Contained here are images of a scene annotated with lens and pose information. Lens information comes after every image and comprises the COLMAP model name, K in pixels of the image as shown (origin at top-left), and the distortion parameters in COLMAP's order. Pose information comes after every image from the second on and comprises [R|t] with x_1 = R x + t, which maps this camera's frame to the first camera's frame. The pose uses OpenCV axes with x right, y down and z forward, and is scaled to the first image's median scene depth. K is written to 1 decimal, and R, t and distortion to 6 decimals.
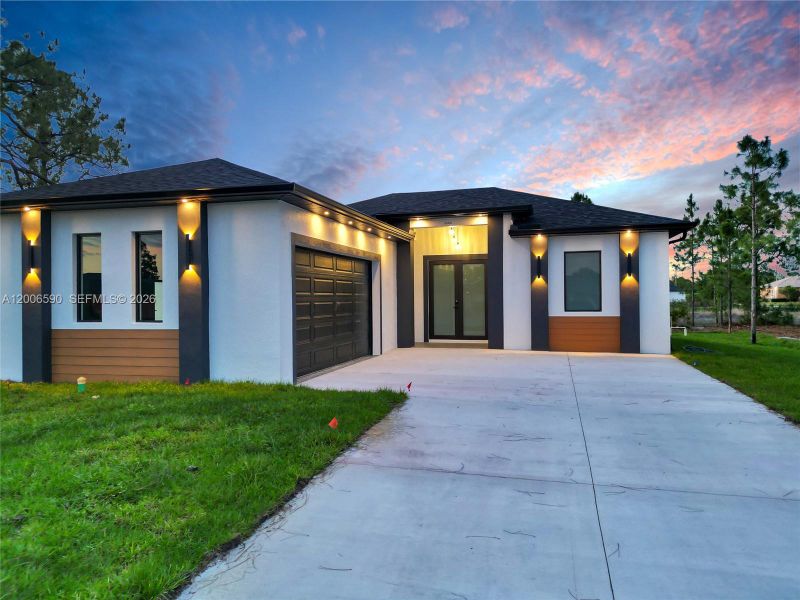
lens RADIAL K [[572.6, 0, 400.0], [0, 572.6, 300.0], [0, 0, 1]] dist [0.037478, -0.007650]
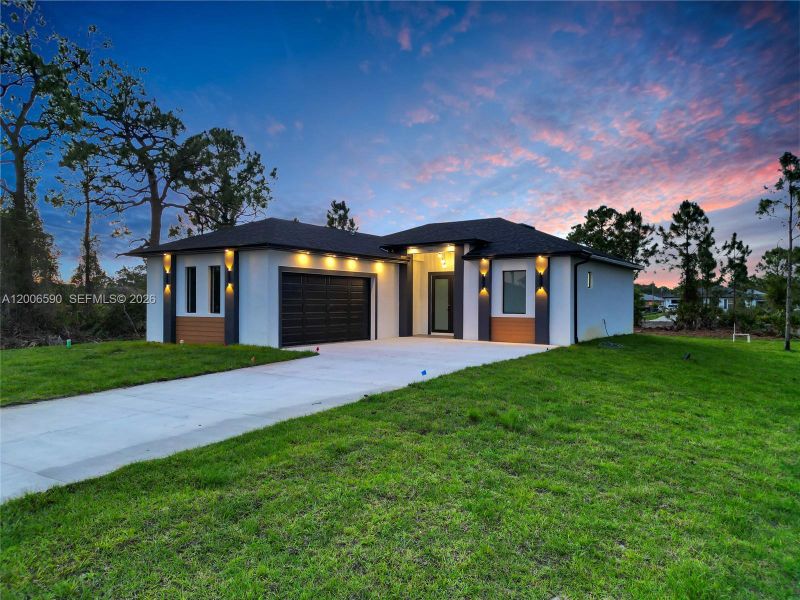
lens RADIAL K [[572.6, 0, 400.0], [0, 572.6, 300.0], [0, 0, 1]] dist [0.037478, -0.007650]
pose [[0.950109, 0.011733, -0.311698, 0.480577], [-0.013535, 0.999902, -0.003619, -0.004427], [0.311625, 0.007658, 0.950174, -0.401074]]
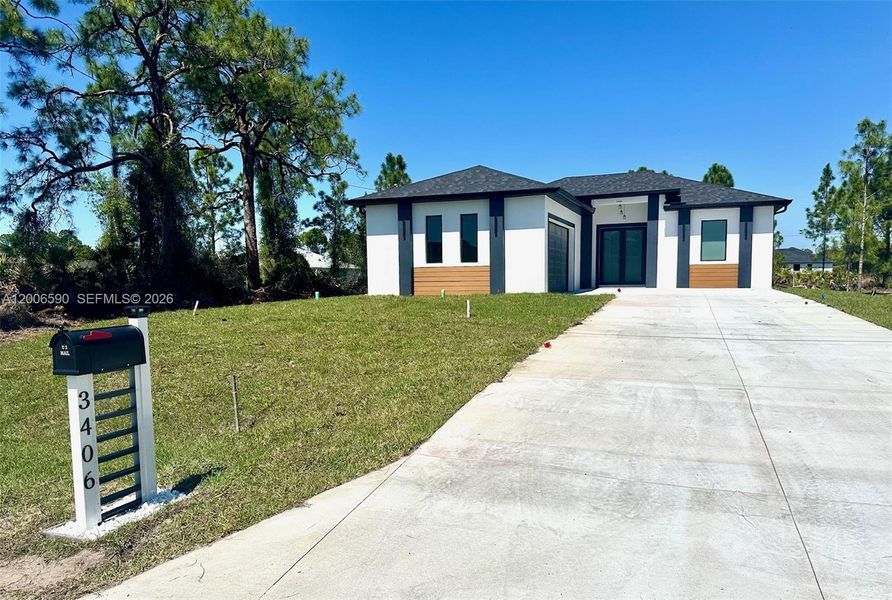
lens RADIAL K [[609.6, 0, 450.9], [0, 609.6, 331.2], [0, 0, 1]] dist [0.085341, -0.125029]
pose [[0.994853, 0.007027, -0.101081, -0.190809], [0.002042, 0.996000, 0.089330, 0.056110], [0.101305, -0.089077, 0.990860, -0.653327]]
